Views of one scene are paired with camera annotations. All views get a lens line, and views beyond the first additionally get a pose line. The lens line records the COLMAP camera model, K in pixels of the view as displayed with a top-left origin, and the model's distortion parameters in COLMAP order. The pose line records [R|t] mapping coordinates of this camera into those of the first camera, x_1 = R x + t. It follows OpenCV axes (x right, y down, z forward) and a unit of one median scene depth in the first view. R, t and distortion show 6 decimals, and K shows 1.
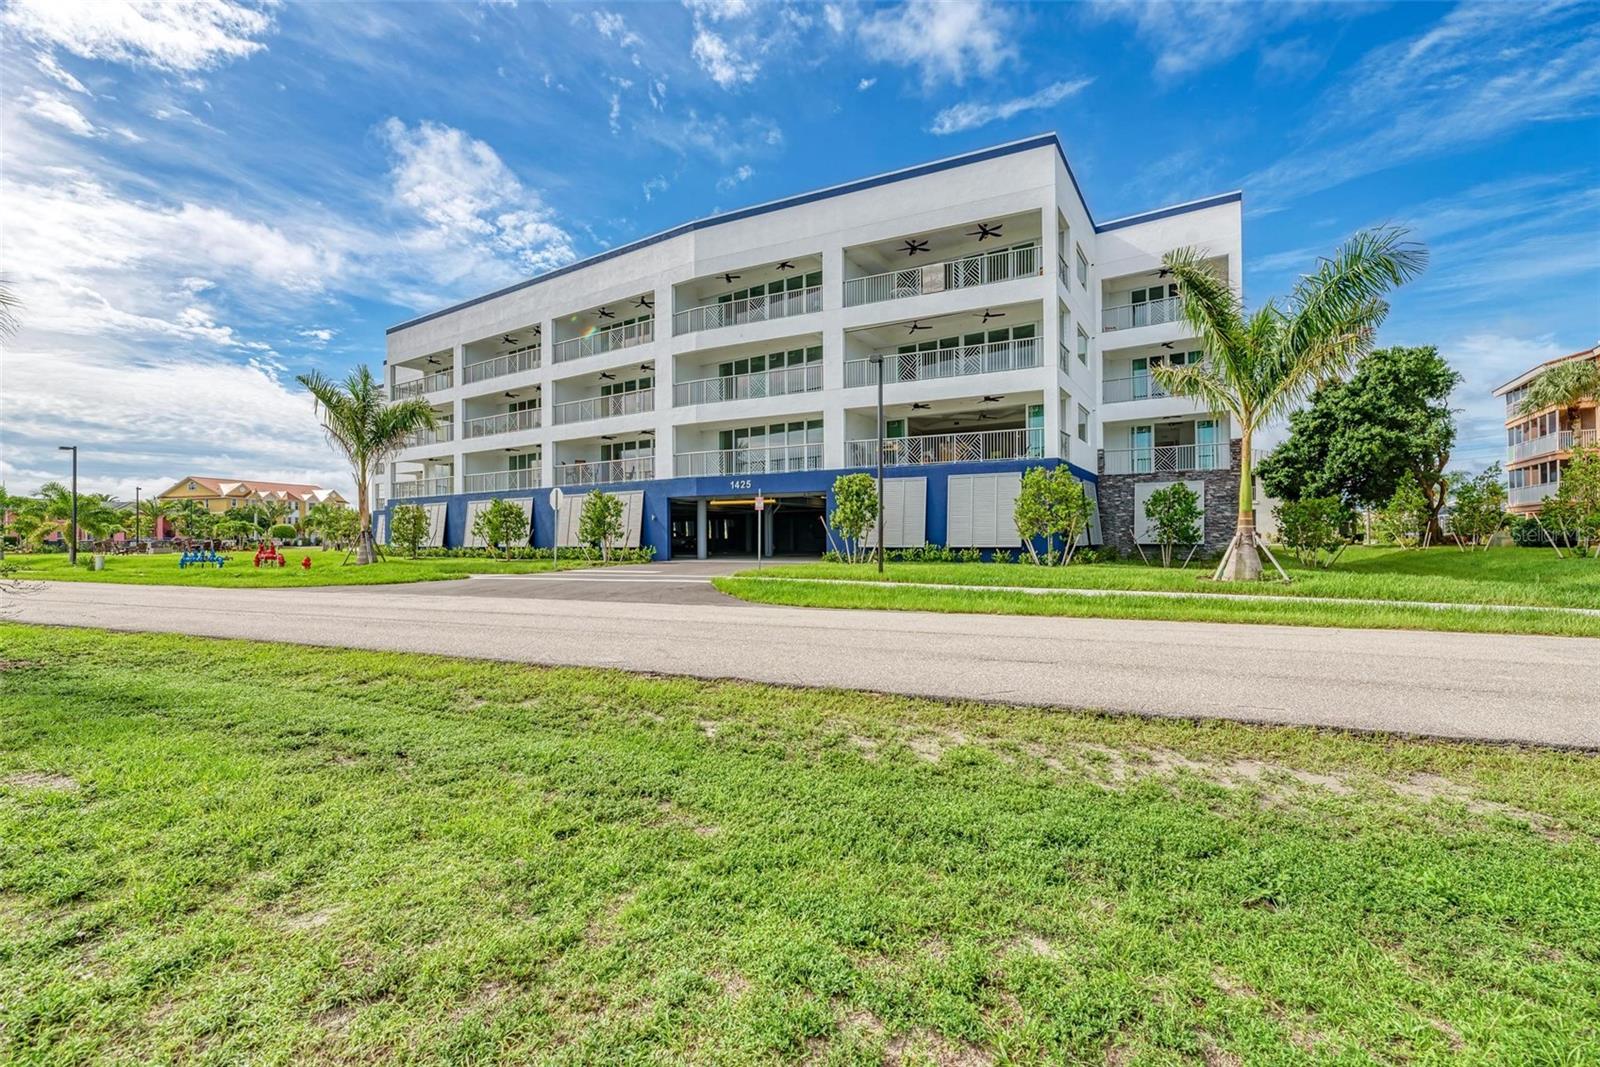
lens RADIAL K [[681.0, 0, 801.9], [0, 681.0, 544.1], [0, 0, 1]] dist [0.002047, -0.000018]
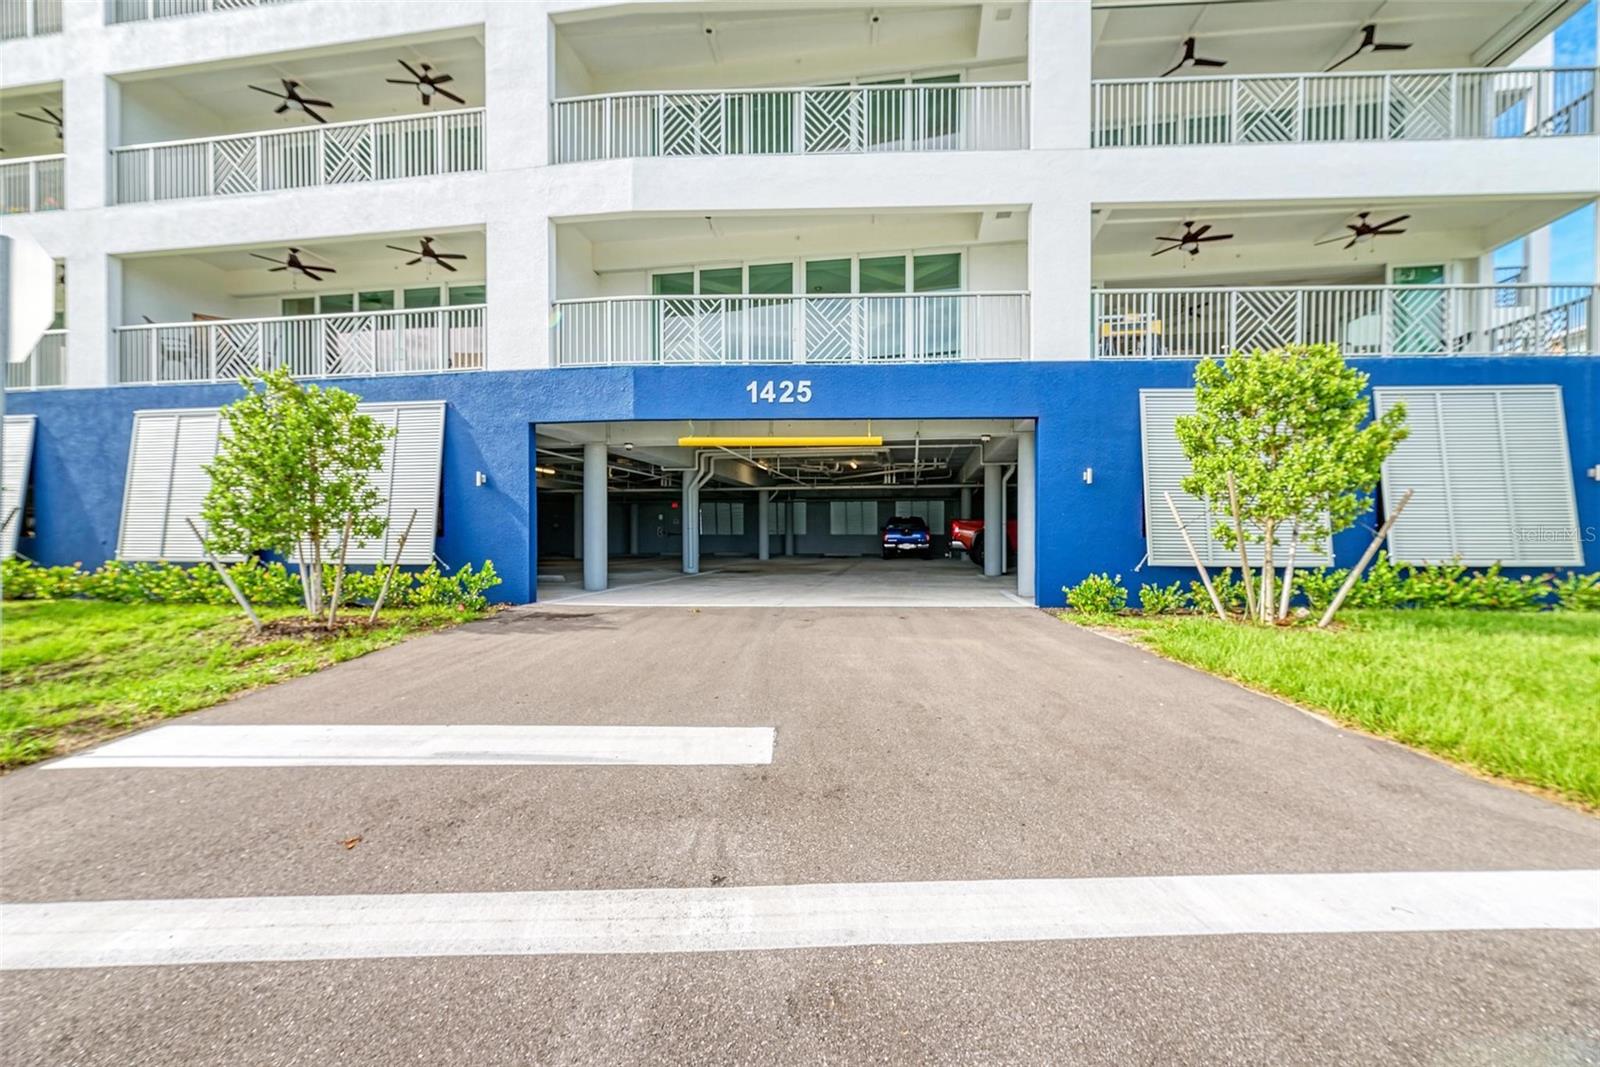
lens RADIAL K [[681.0, 0, 801.6], [0, 681.0, 536.4], [0, 0, 1]] dist [0.002047, -0.000018]
pose [[0.914998, 0.006032, 0.403413, -0.208063], [-0.003239, 0.999966, -0.007604, -0.007361], [-0.403445, 0.005651, 0.914986, 0.617089]]
